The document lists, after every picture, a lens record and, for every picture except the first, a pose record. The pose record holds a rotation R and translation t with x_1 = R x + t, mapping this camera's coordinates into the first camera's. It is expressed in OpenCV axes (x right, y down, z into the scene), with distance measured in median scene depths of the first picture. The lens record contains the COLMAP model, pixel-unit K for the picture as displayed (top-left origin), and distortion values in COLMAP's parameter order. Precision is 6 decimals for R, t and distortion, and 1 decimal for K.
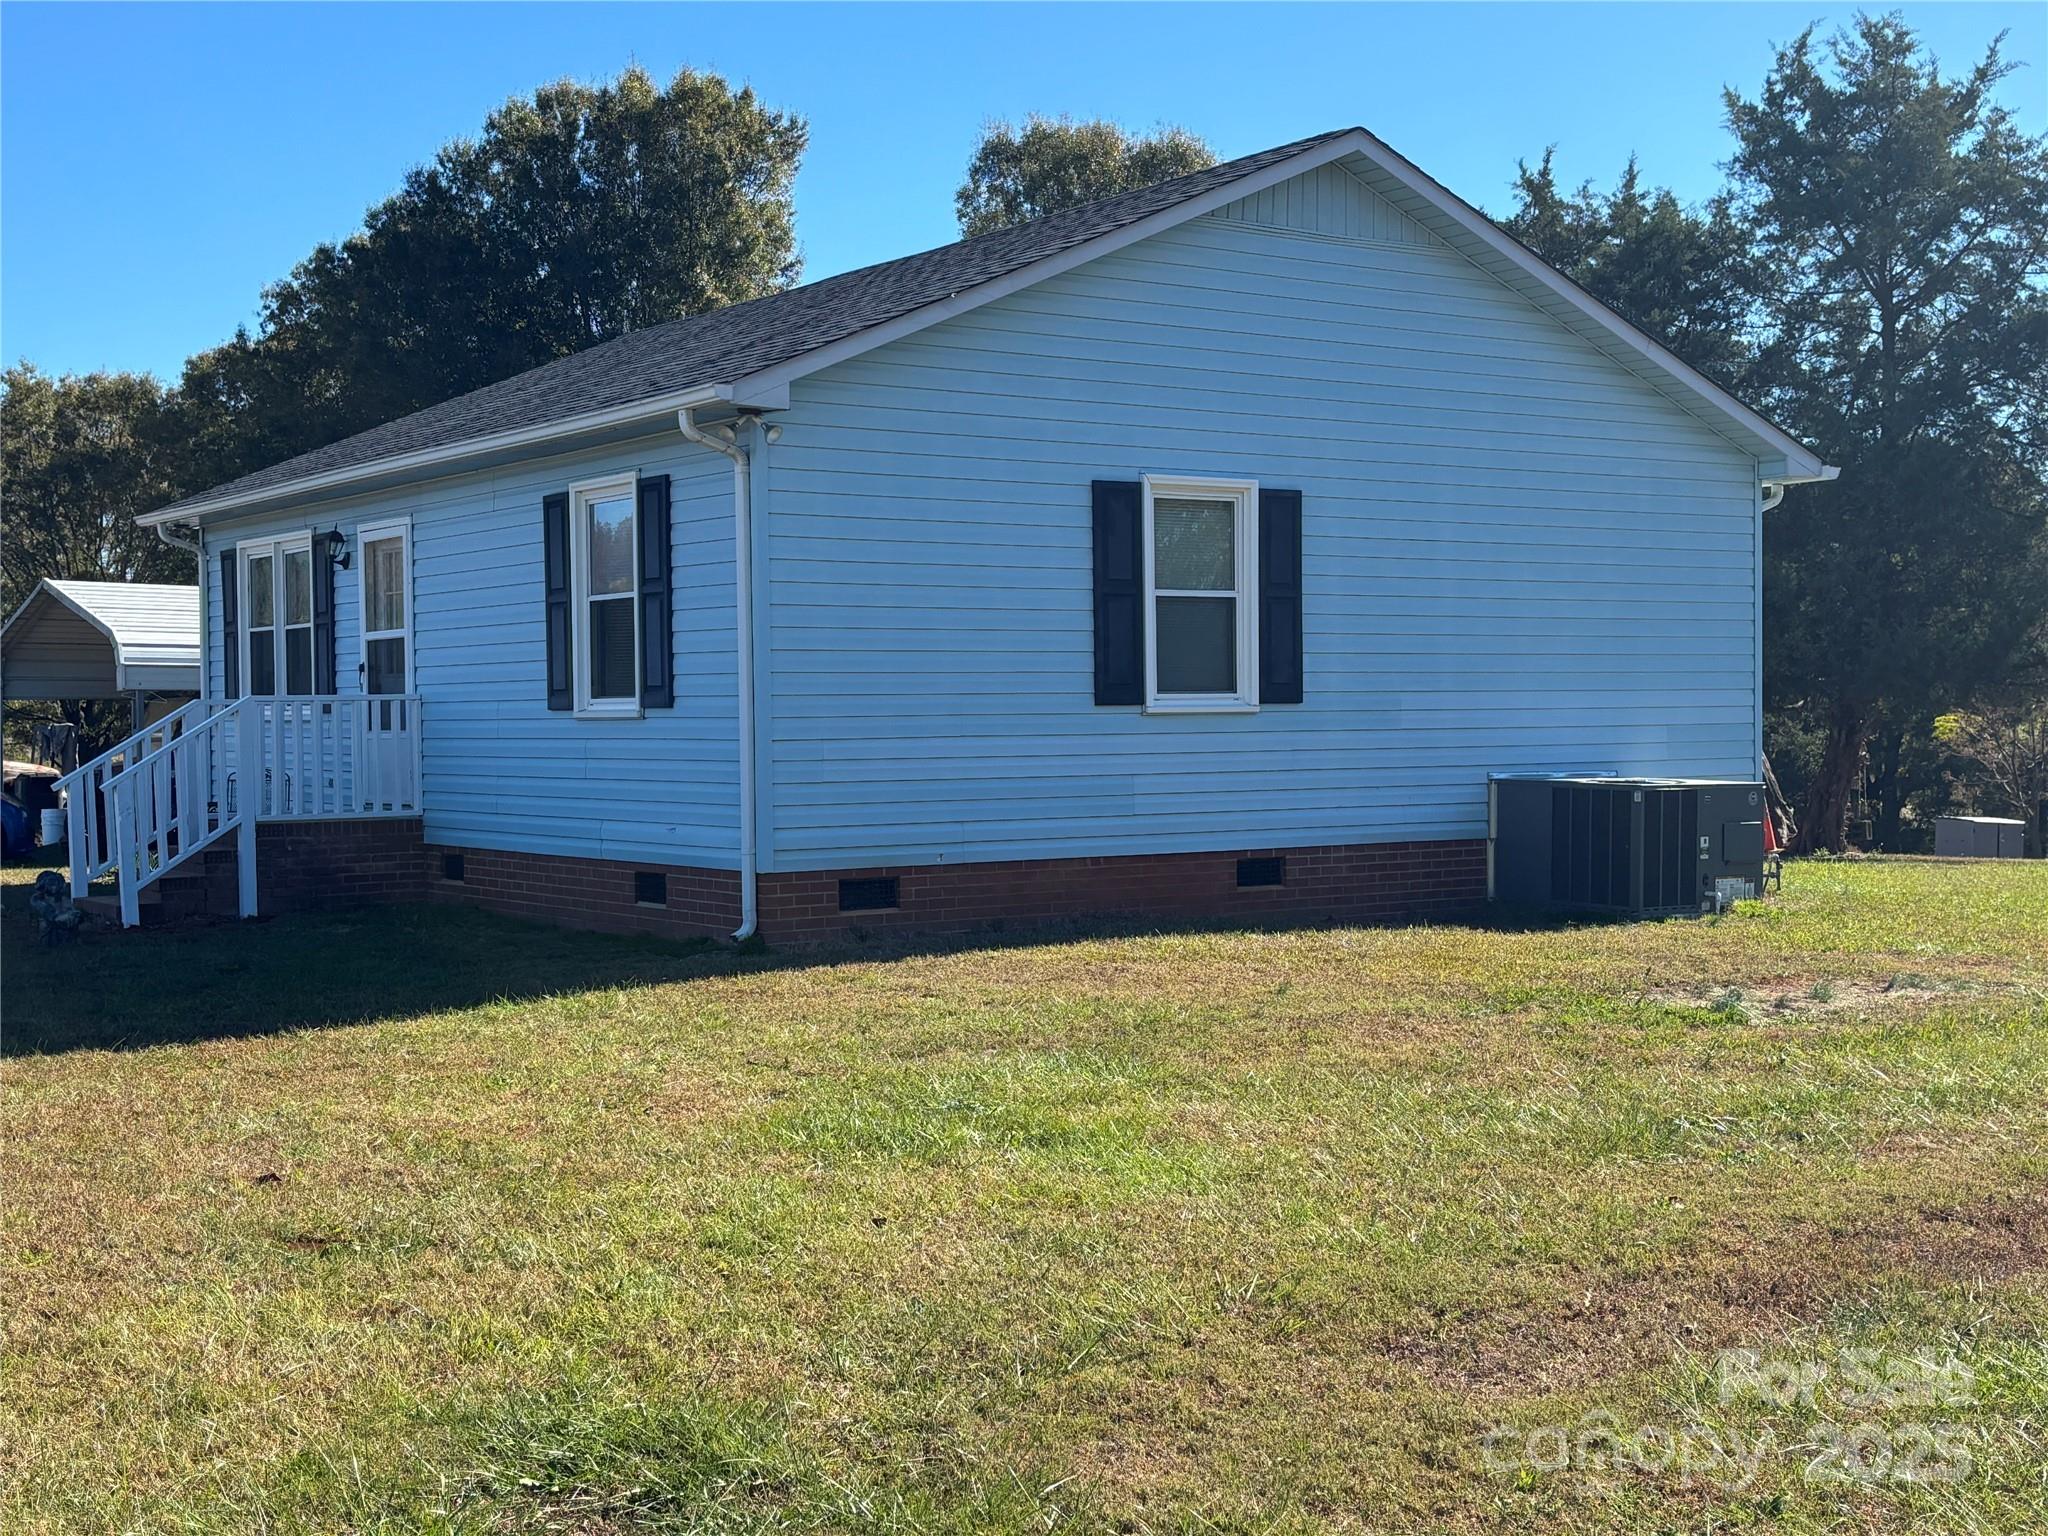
lens RADIAL K [[2602.2, 0, 1028.7], [0, 2602.2, 770.1], [0, 0, 1]] dist [0.032682, 0.000000]
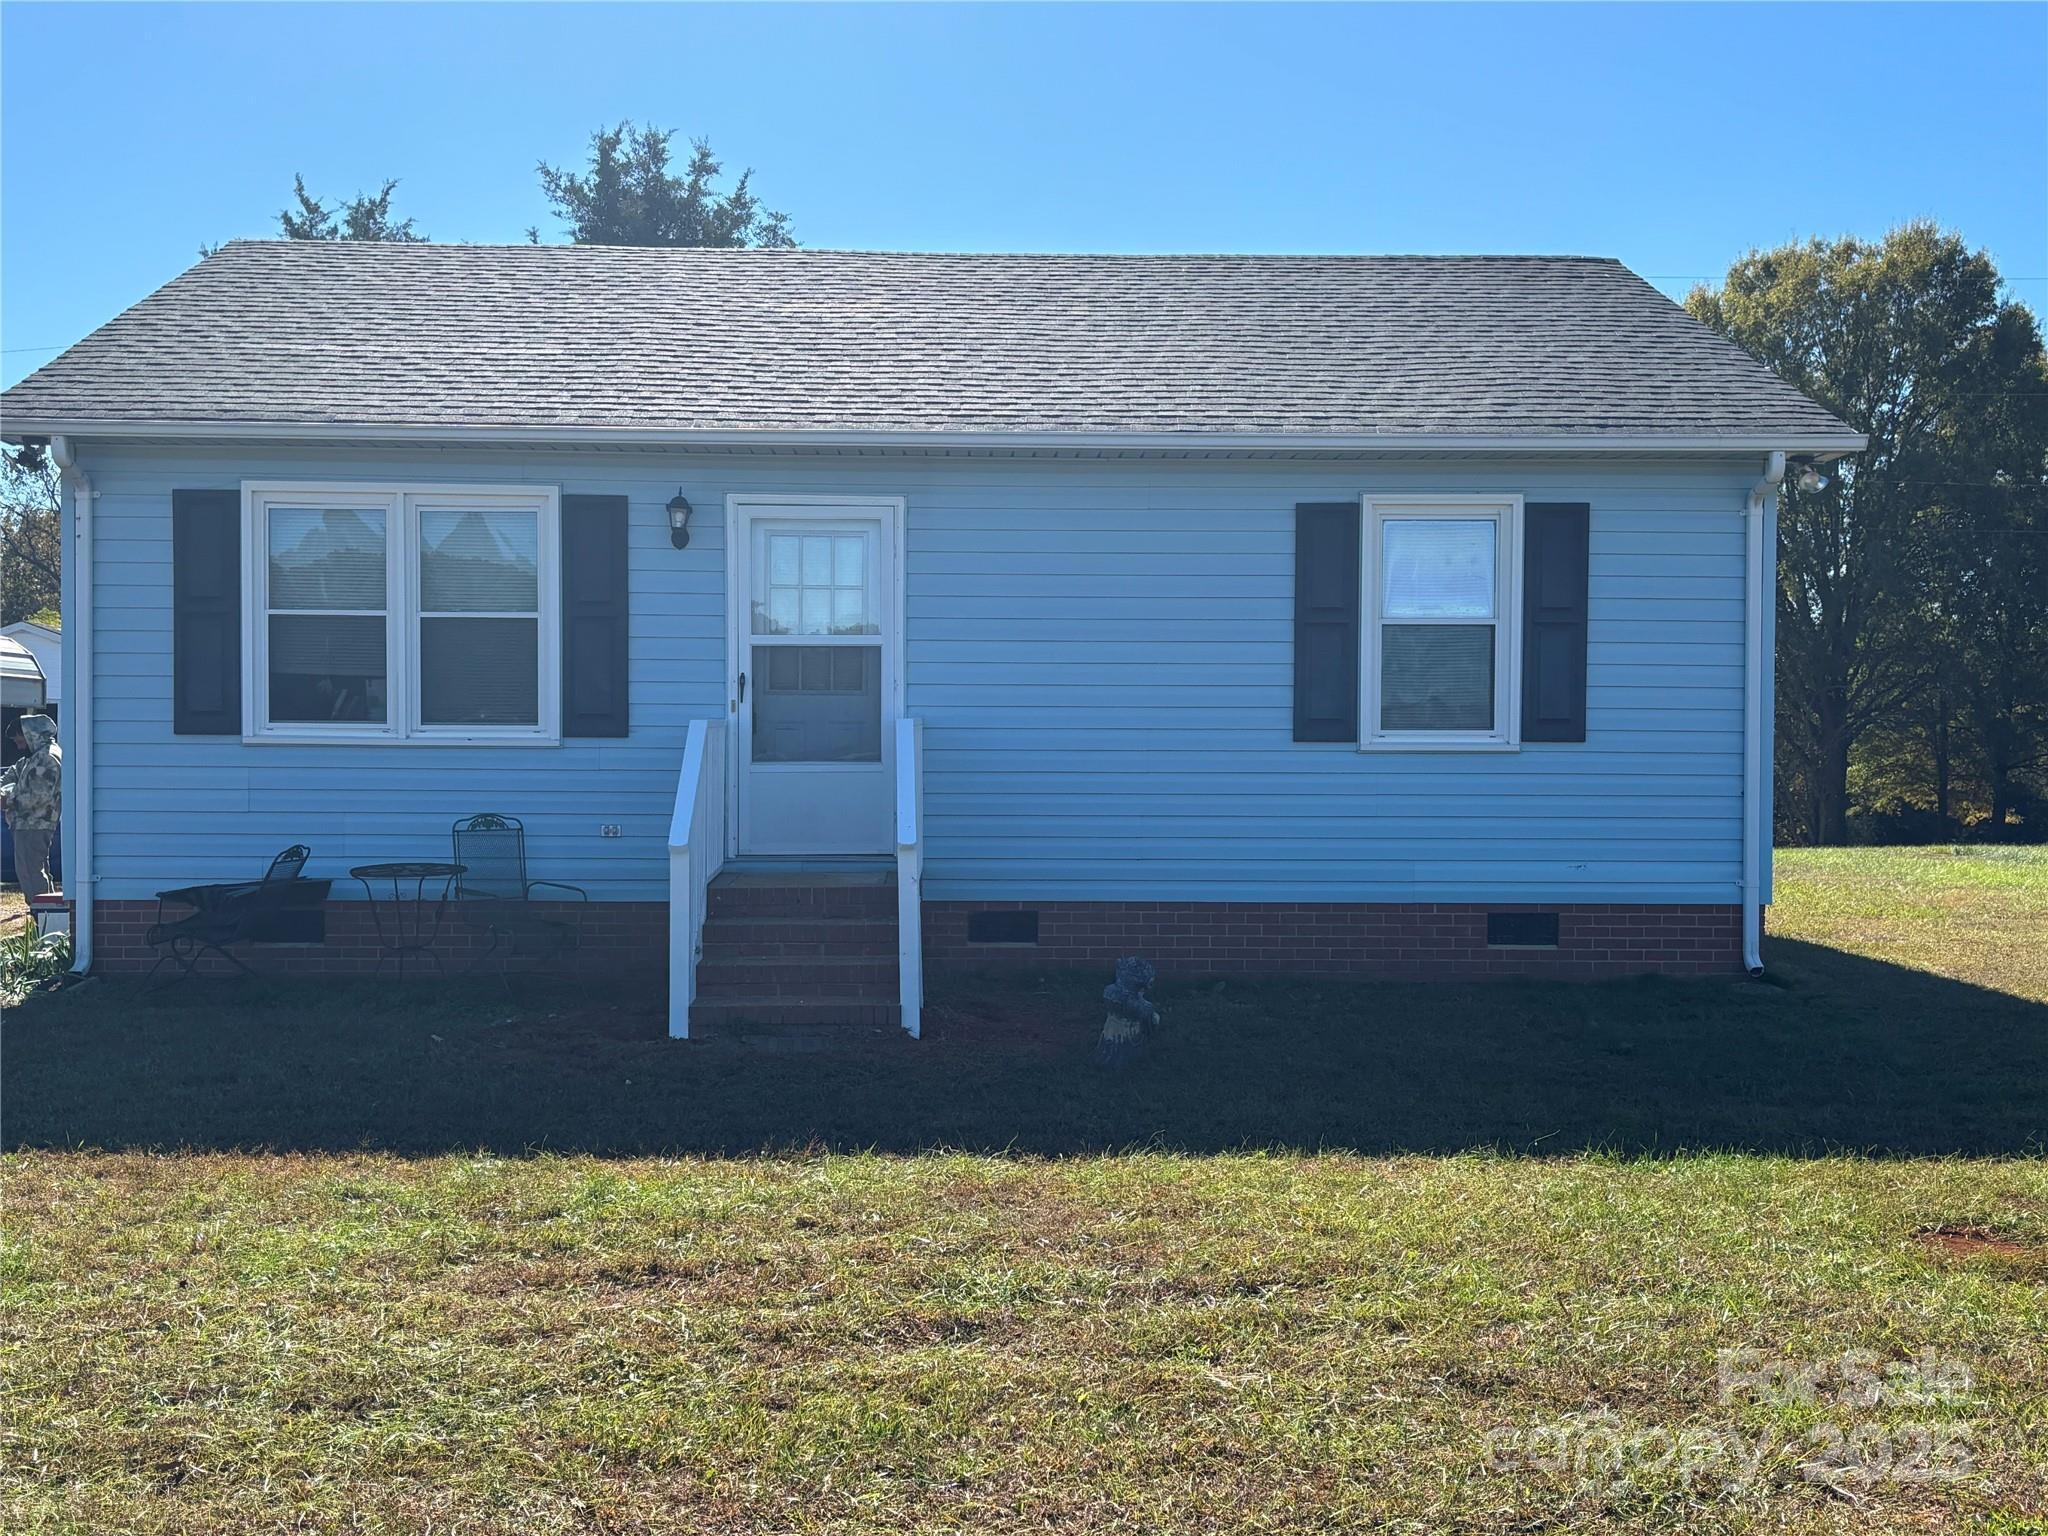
lens RADIAL K [[2252.9, 0, 1024.1], [0, 2252.9, 778.8], [0, 0, 1]] dist [0.103914, 0.000000]
pose [[0.844068, 0.022192, -0.535777, 0.365727], [-0.025598, 0.999672, 0.001079, -0.009278], [0.535625, 0.012804, 0.844359, 0.247256]]
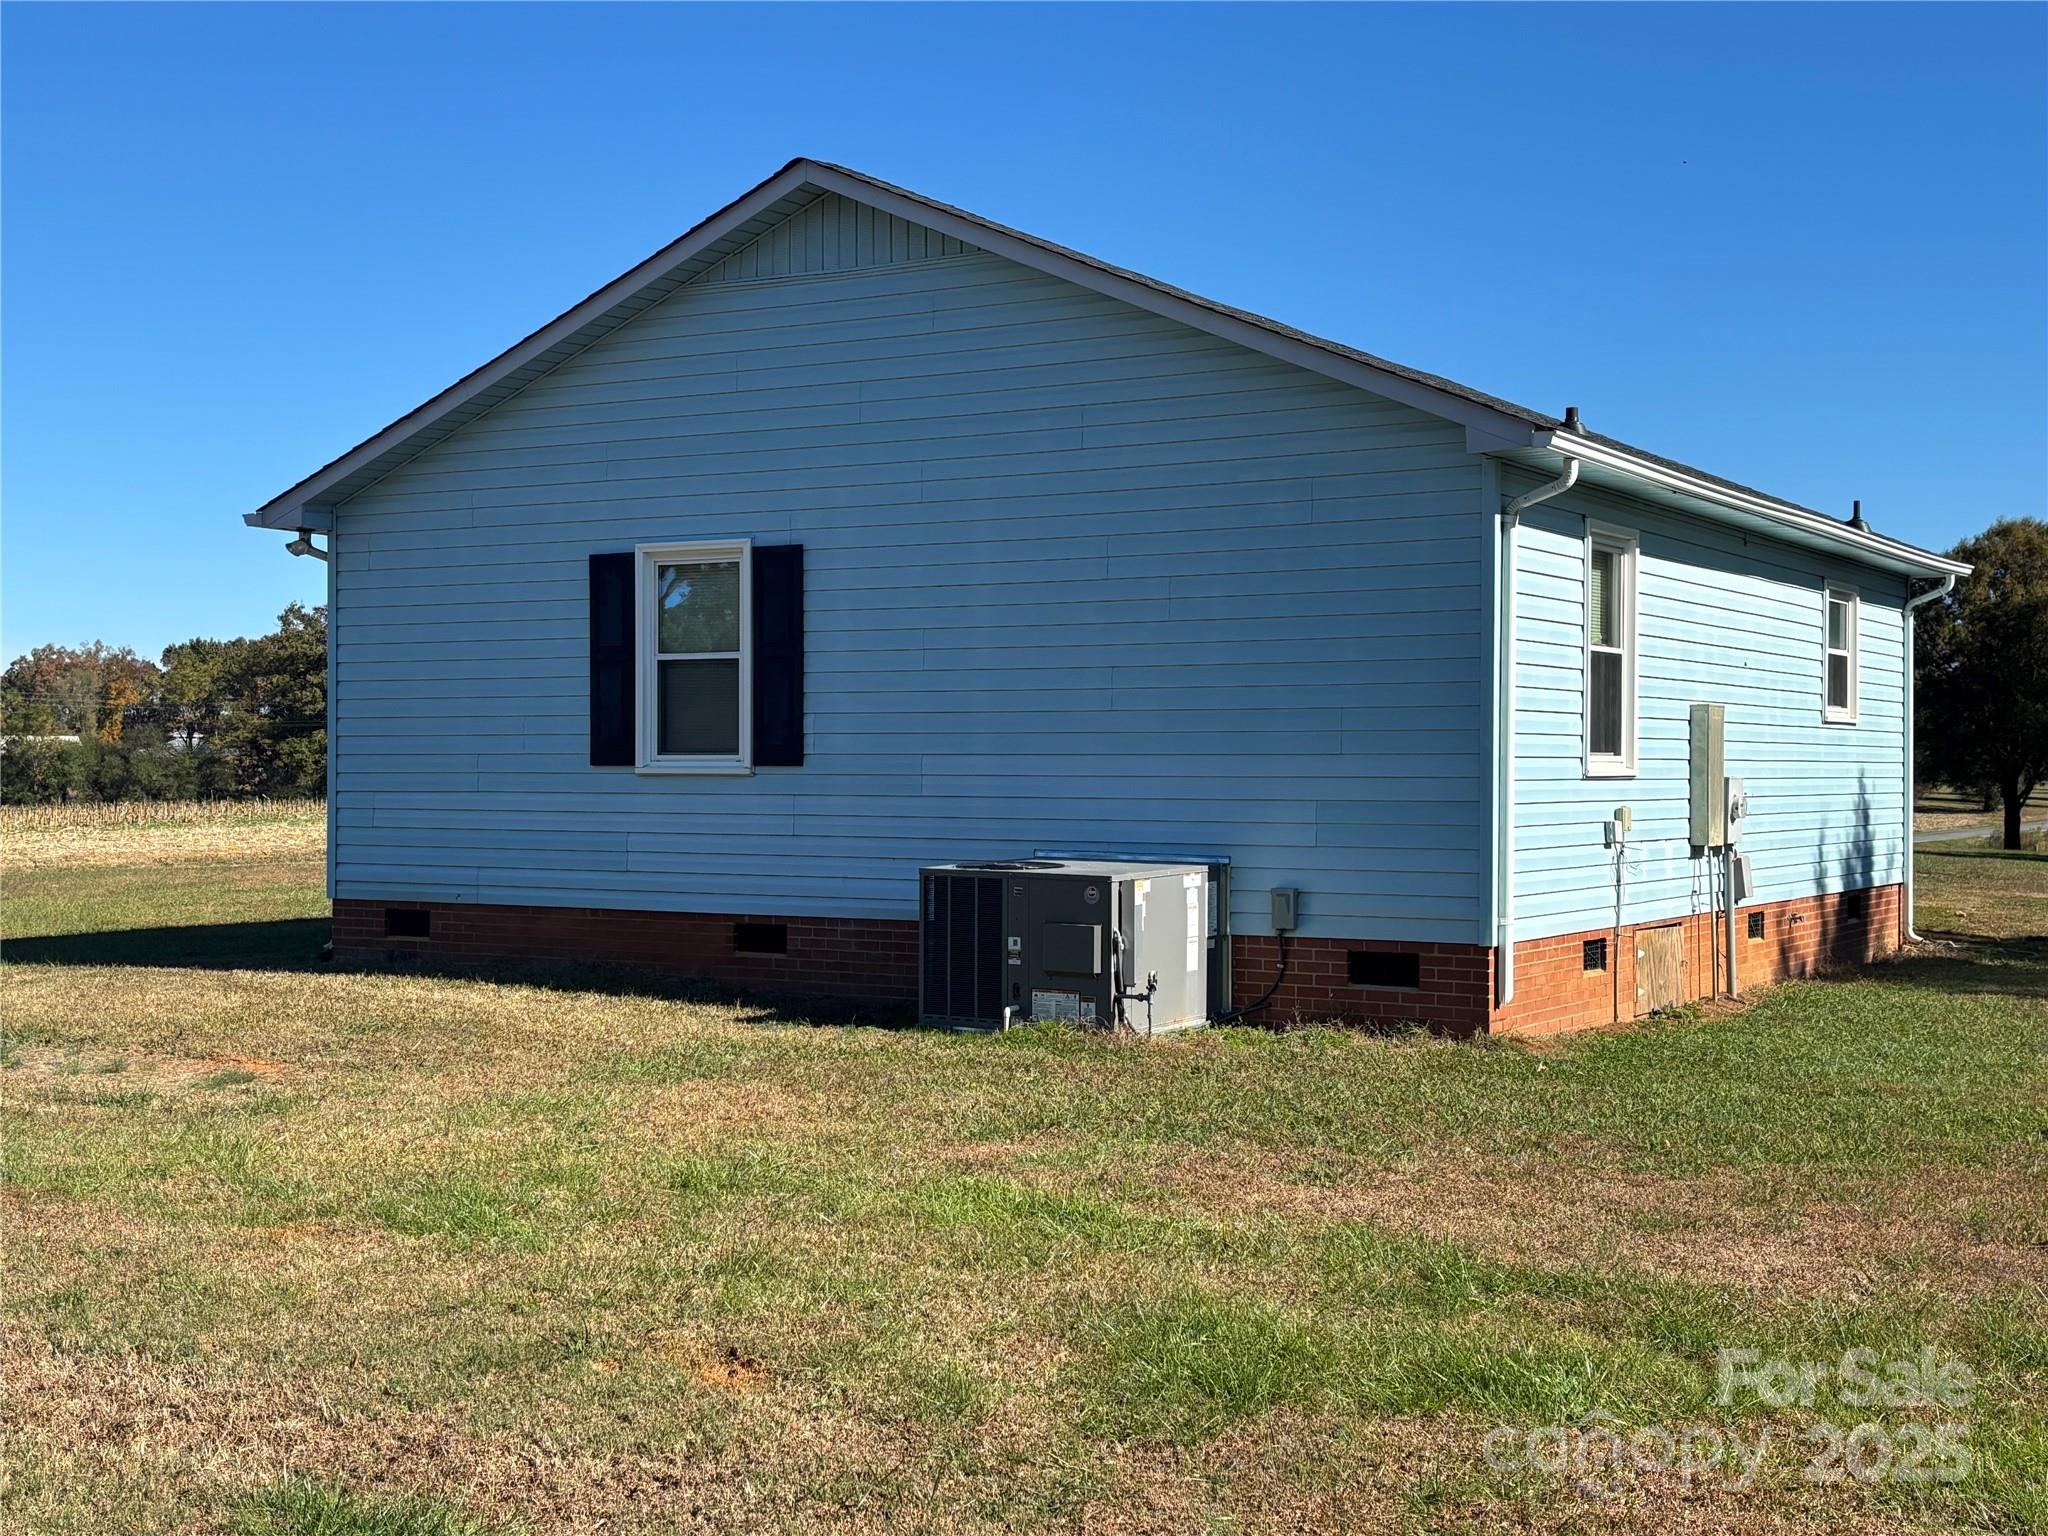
lens RADIAL K [[2602.2, 0, 1027.7], [0, 2602.2, 765.1], [0, 0, 1]] dist [0.032682, 0.000000]
pose [[0.420485, 0.009281, -0.907252, 1.025300], [-0.029783, 0.999550, -0.003578, -0.025607], [0.906810, 0.028526, 0.420572, 0.685715]]
